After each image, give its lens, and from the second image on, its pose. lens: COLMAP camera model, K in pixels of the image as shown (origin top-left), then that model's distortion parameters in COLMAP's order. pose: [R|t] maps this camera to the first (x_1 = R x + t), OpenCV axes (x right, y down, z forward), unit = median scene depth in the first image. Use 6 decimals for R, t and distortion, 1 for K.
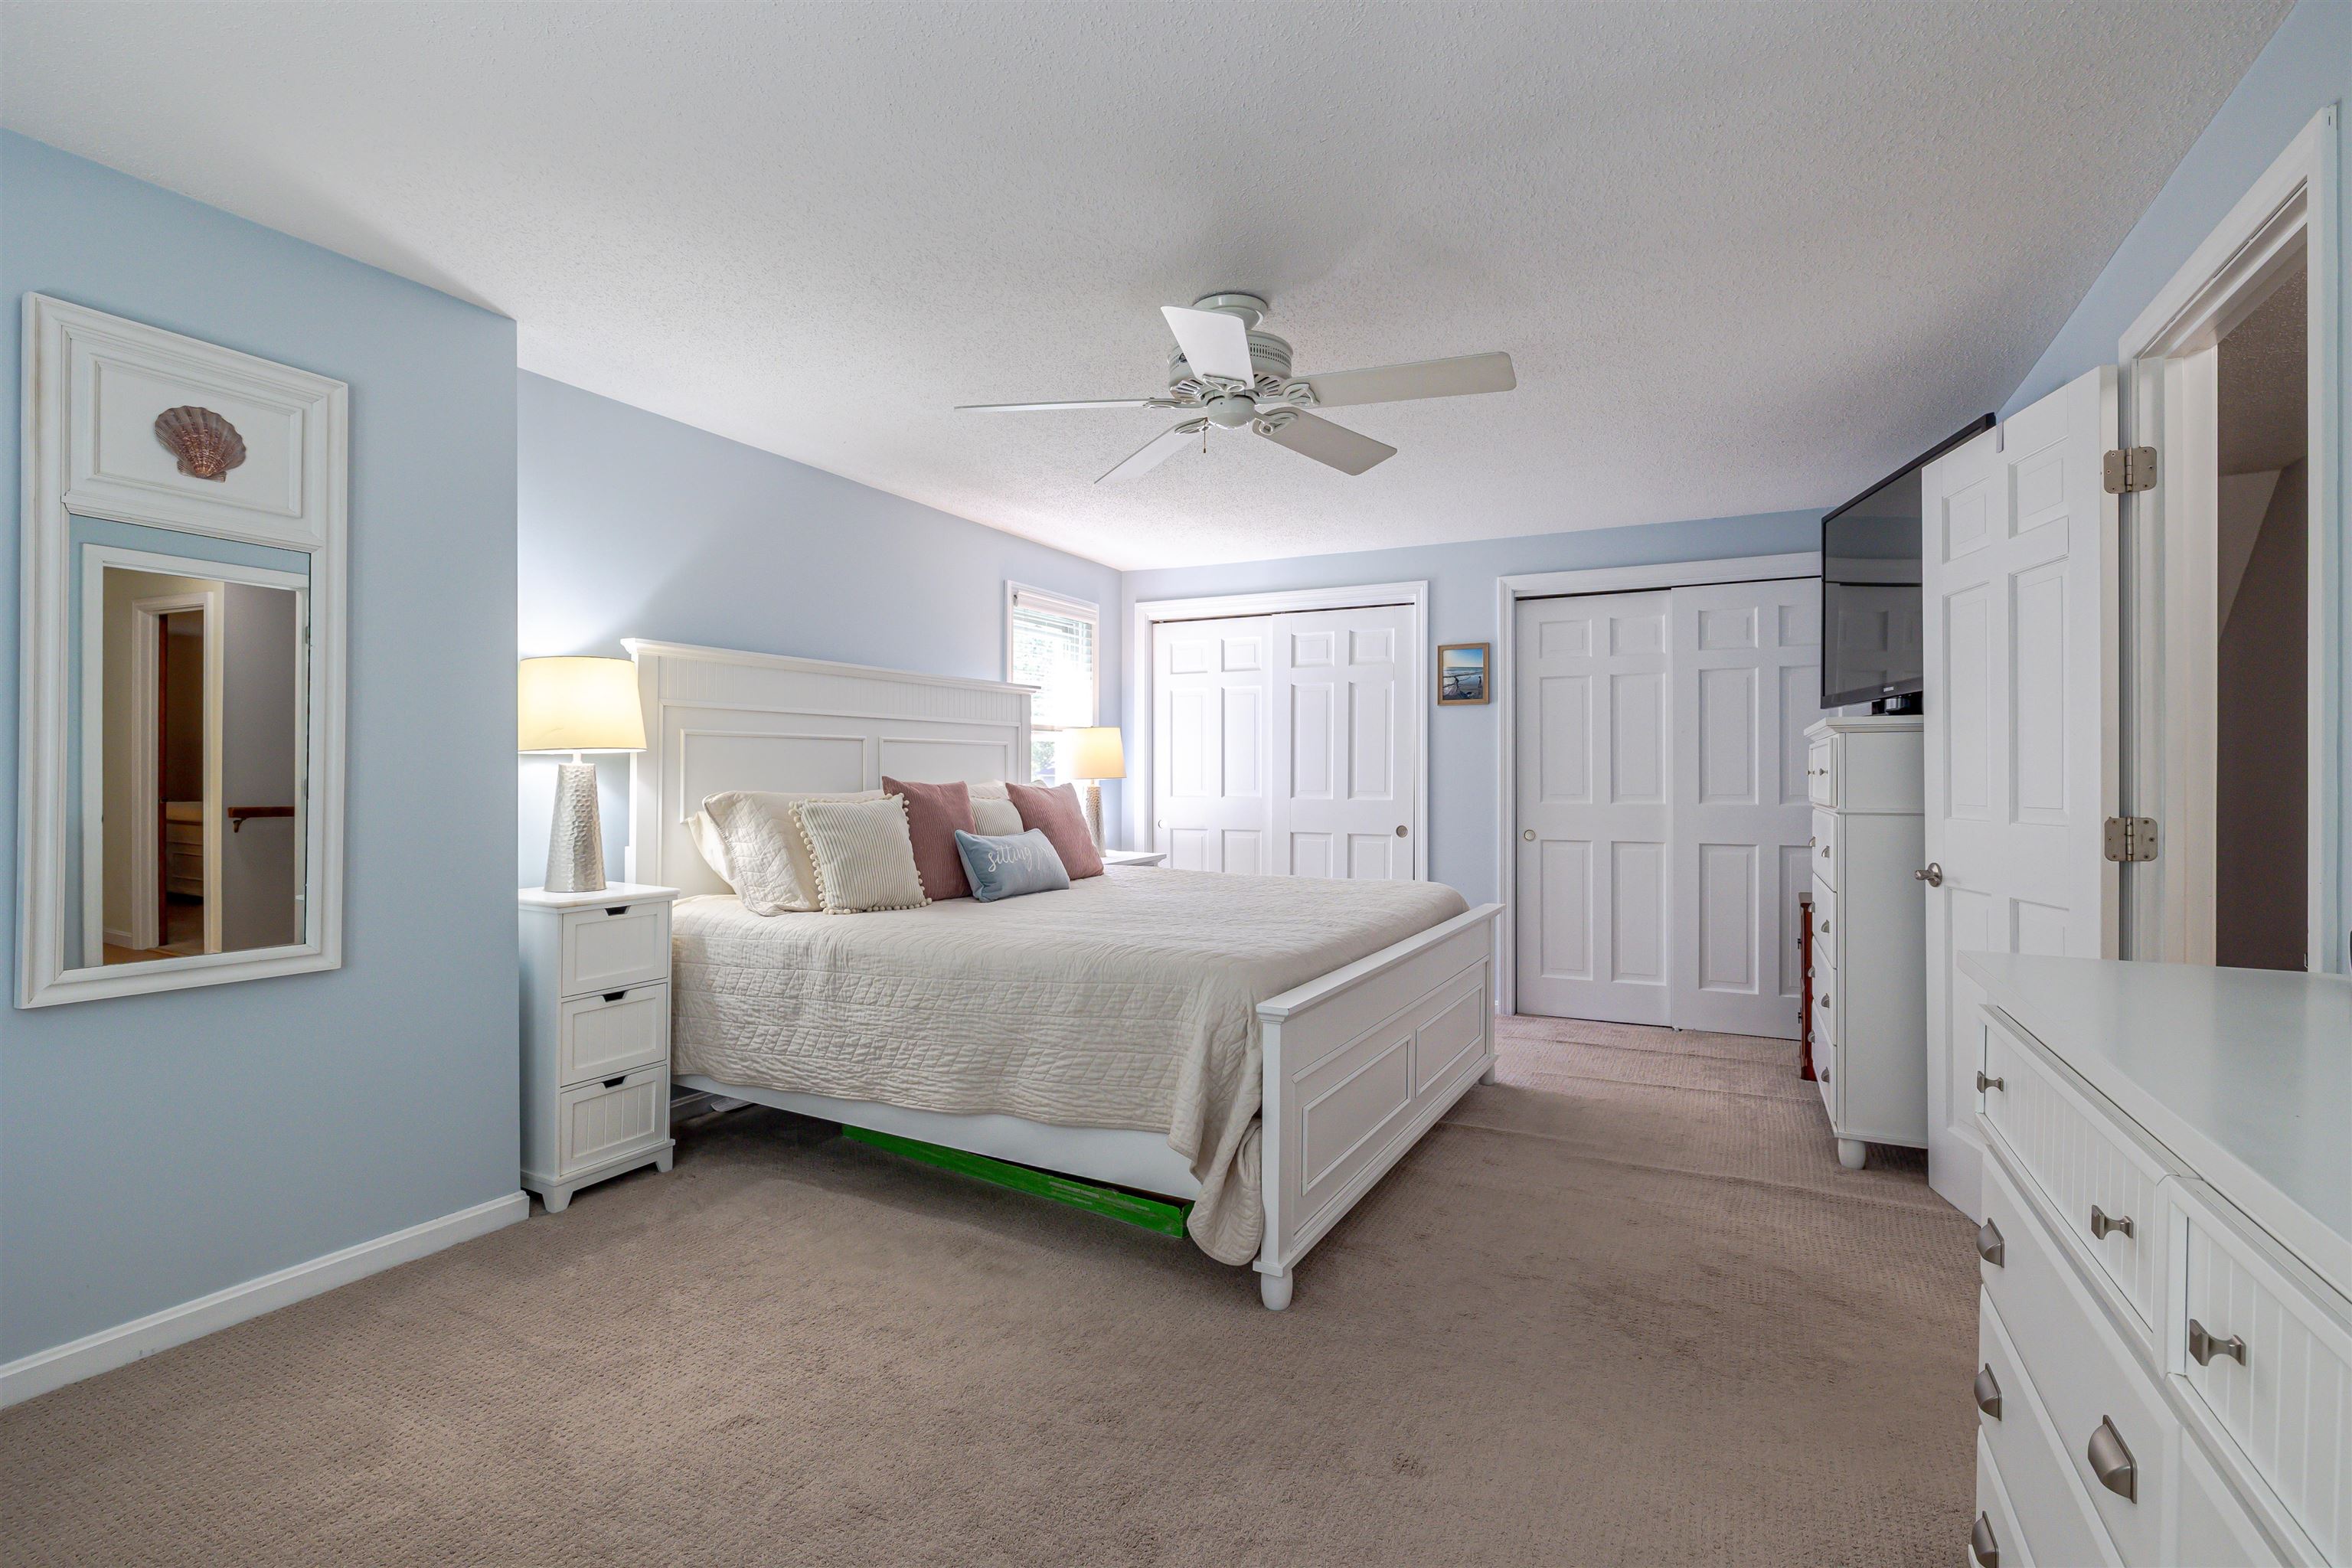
lens RADIAL K [[1116.7, 0, 1206.8], [0, 1116.7, 782.1], [0, 0, 1]] dist [-0.007987, 0.001990]
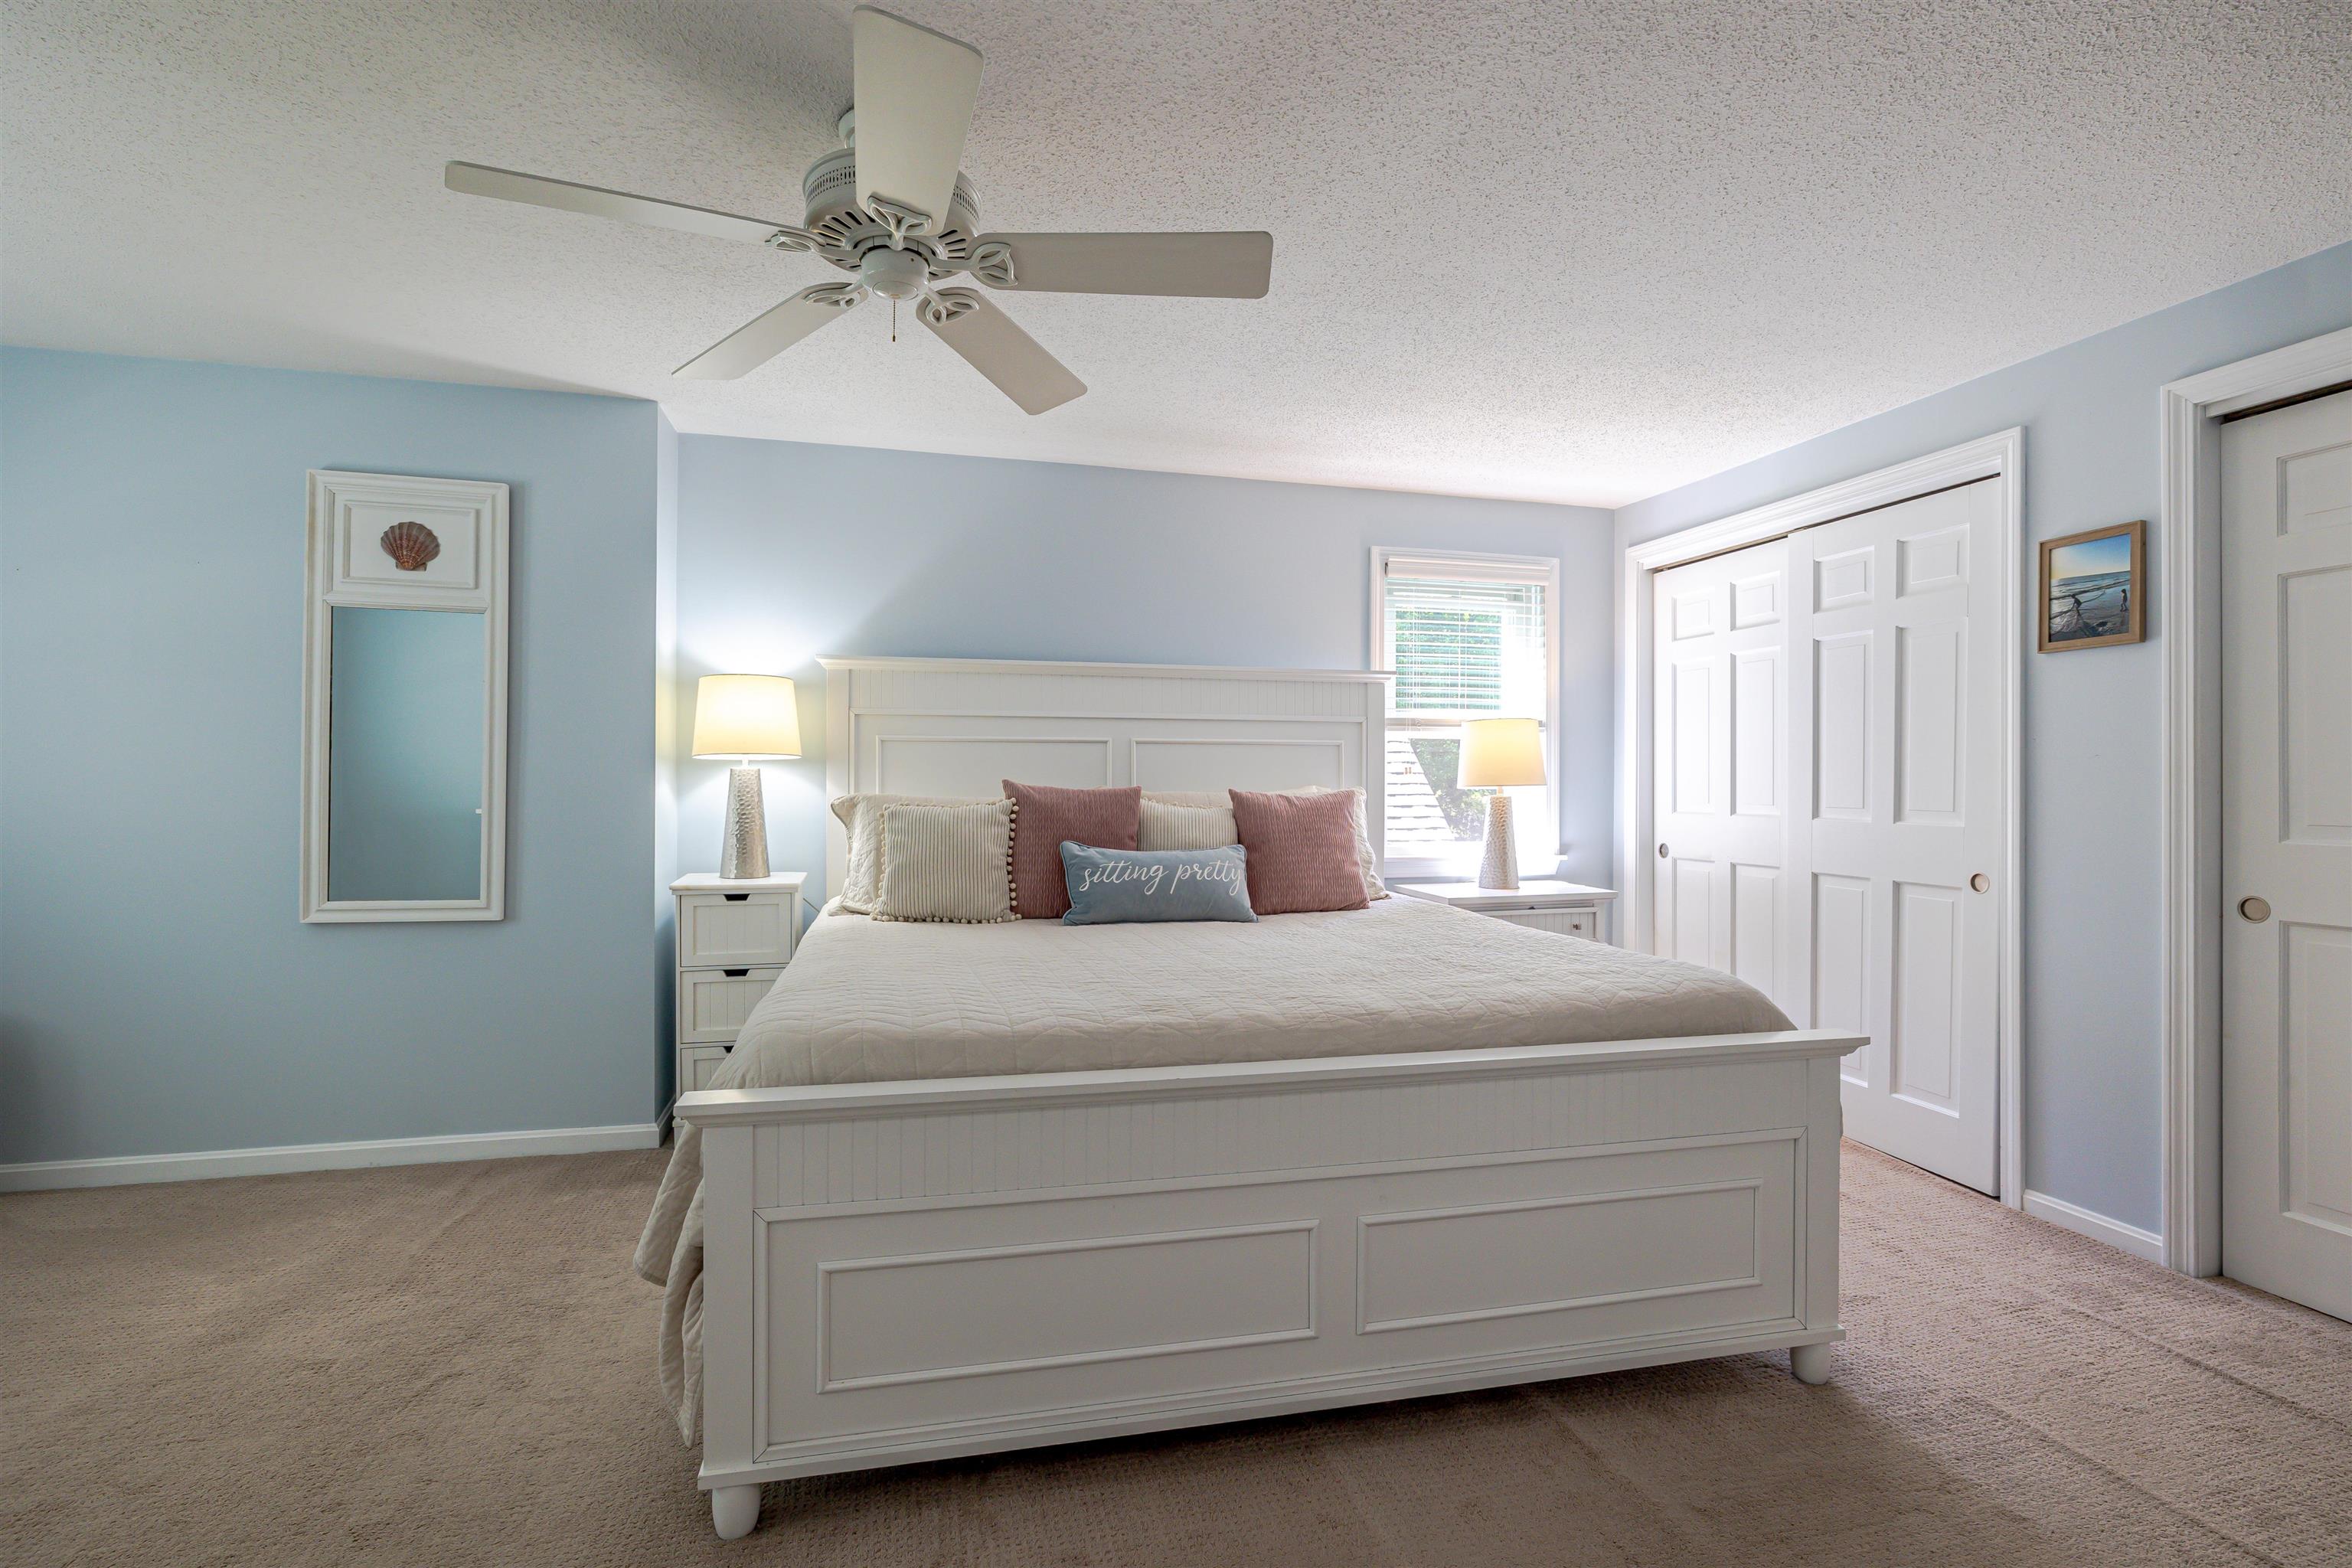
lens RADIAL K [[1116.7, 0, 1179.9], [0, 1116.7, 779.7], [0, 0, 1]] dist [-0.007987, 0.001990]
pose [[0.647872, 0.000743, -0.761749, 0.353350], [-0.009304, 0.999933, -0.006938, -0.000115], [0.761693, 0.011582, 0.647835, 0.343884]]
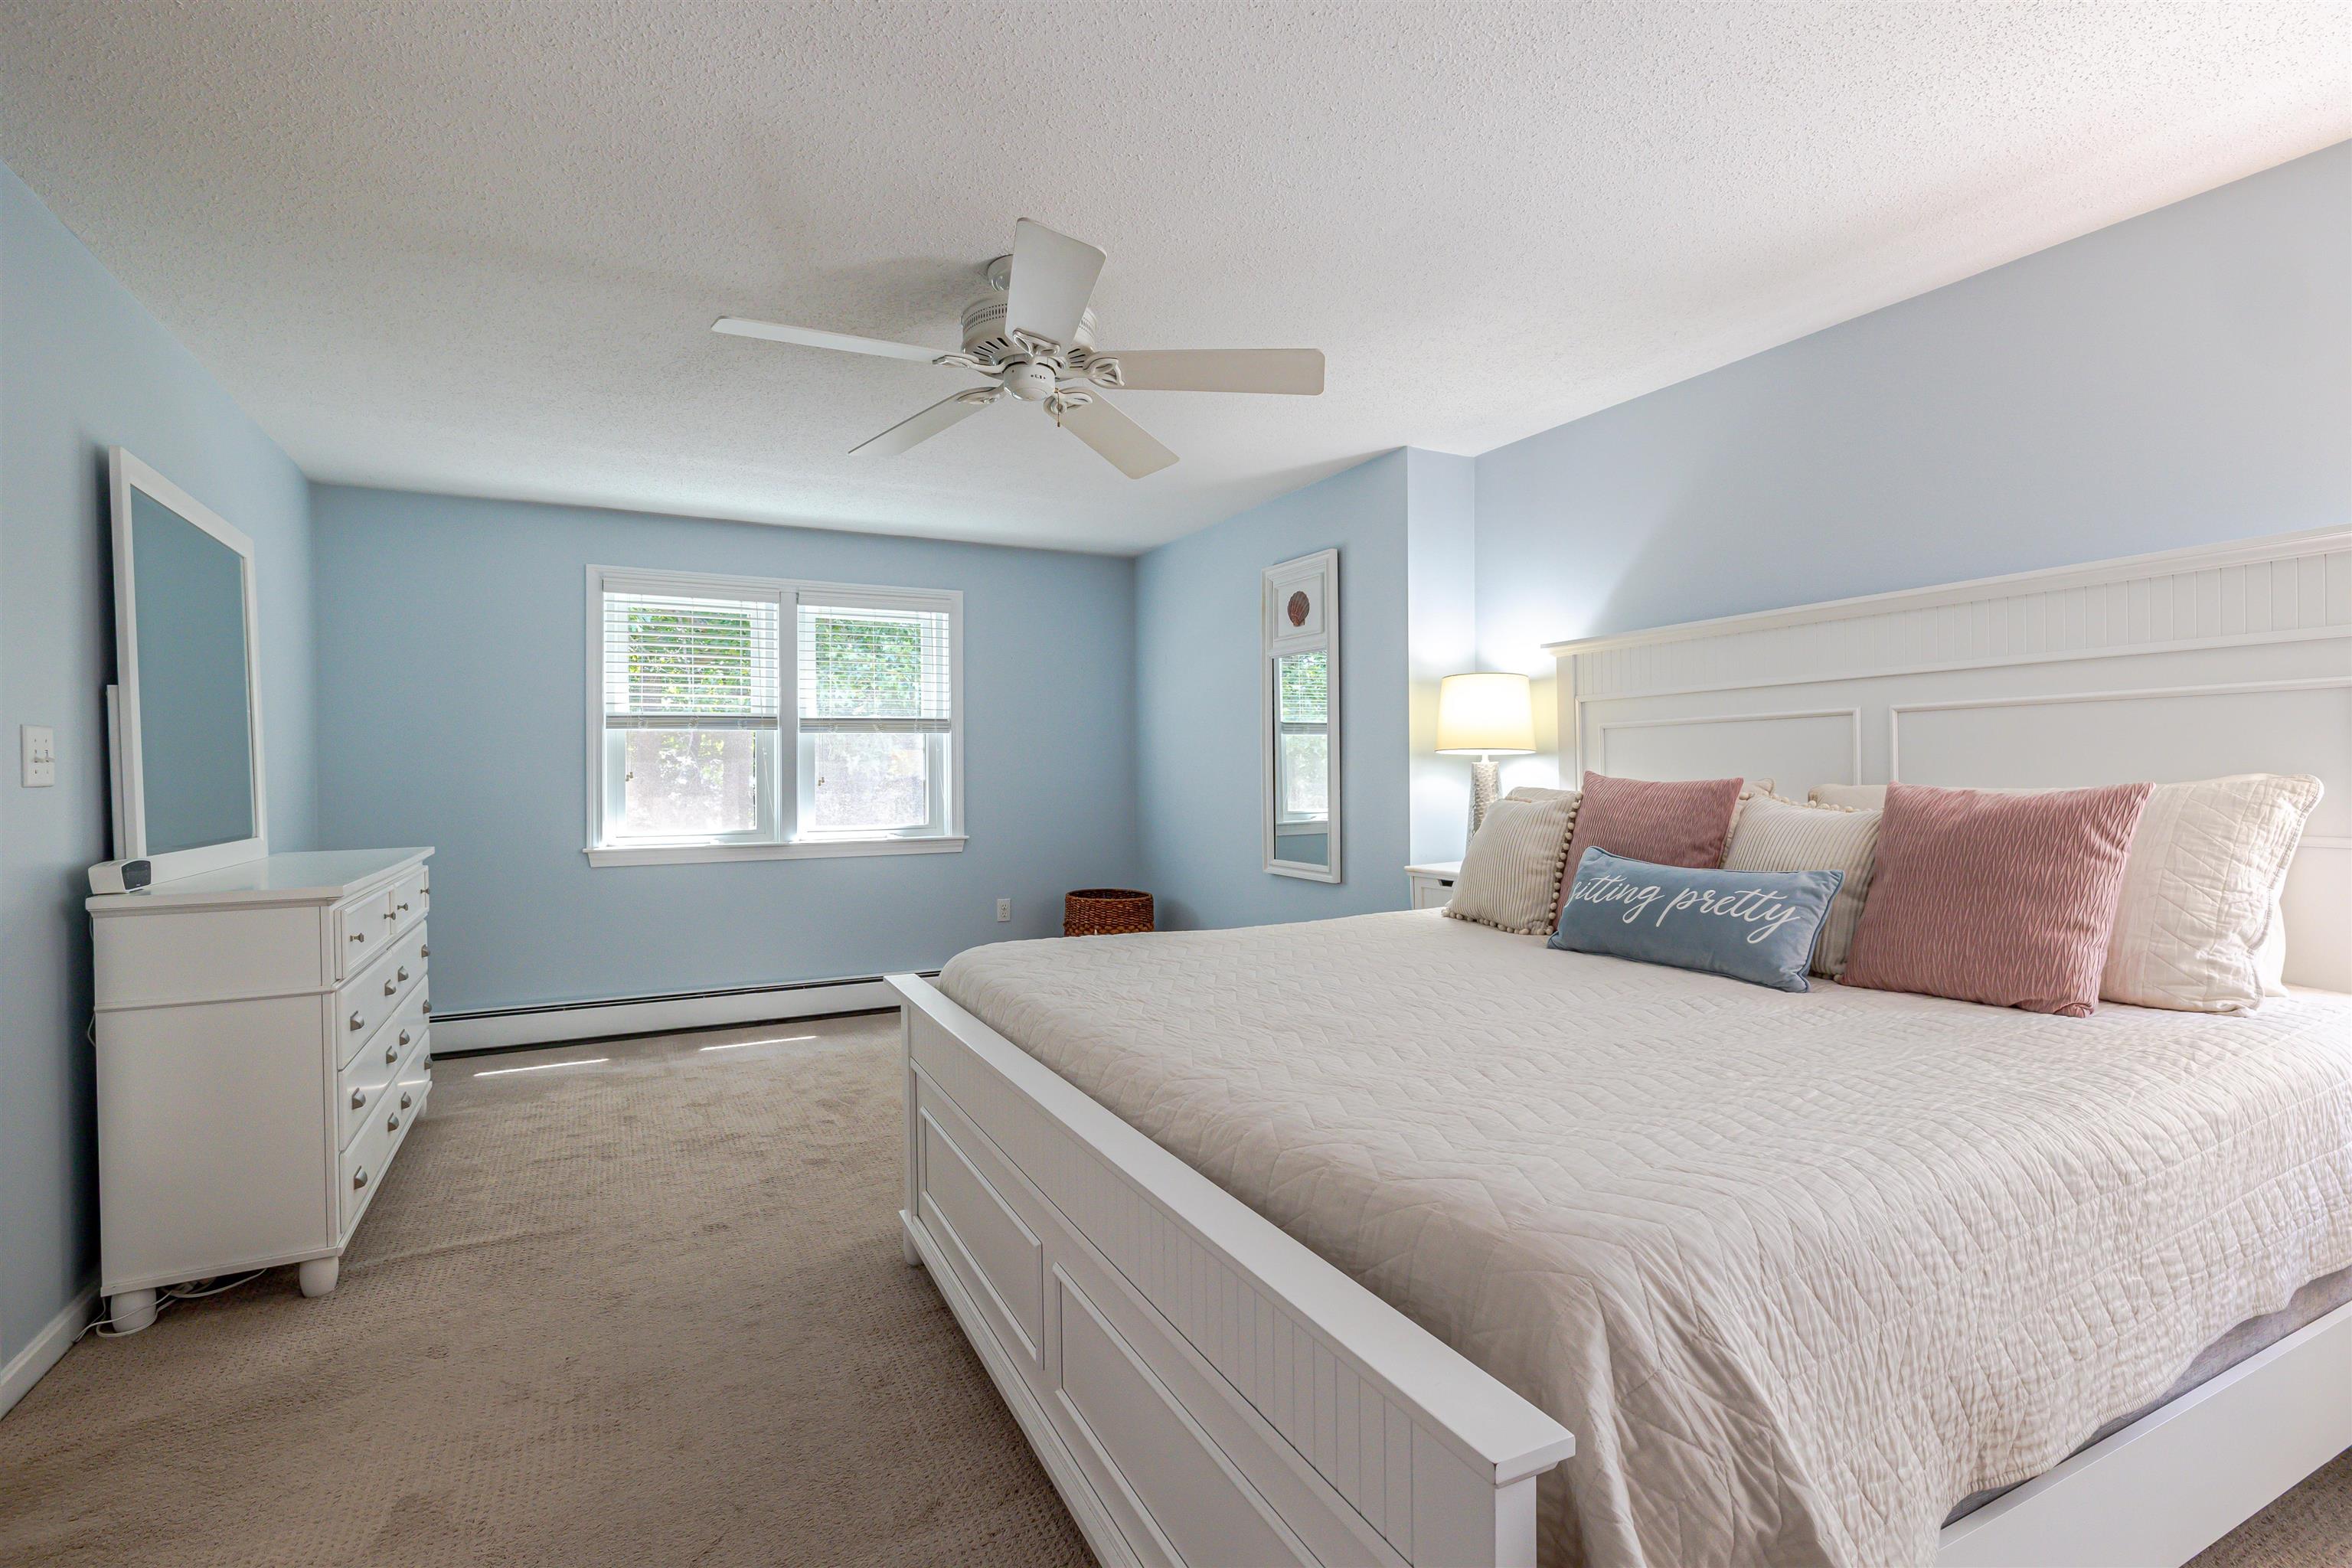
lens RADIAL K [[1116.7, 0, 1168.5], [0, 1116.7, 786.1], [0, 0, 1]] dist [-0.007987, 0.001990]
pose [[-0.599866, 0.011824, -0.800013, 0.357515], [0.003342, 0.999919, 0.012272, -0.003969], [0.800094, 0.004688, -0.599857, 0.842536]]
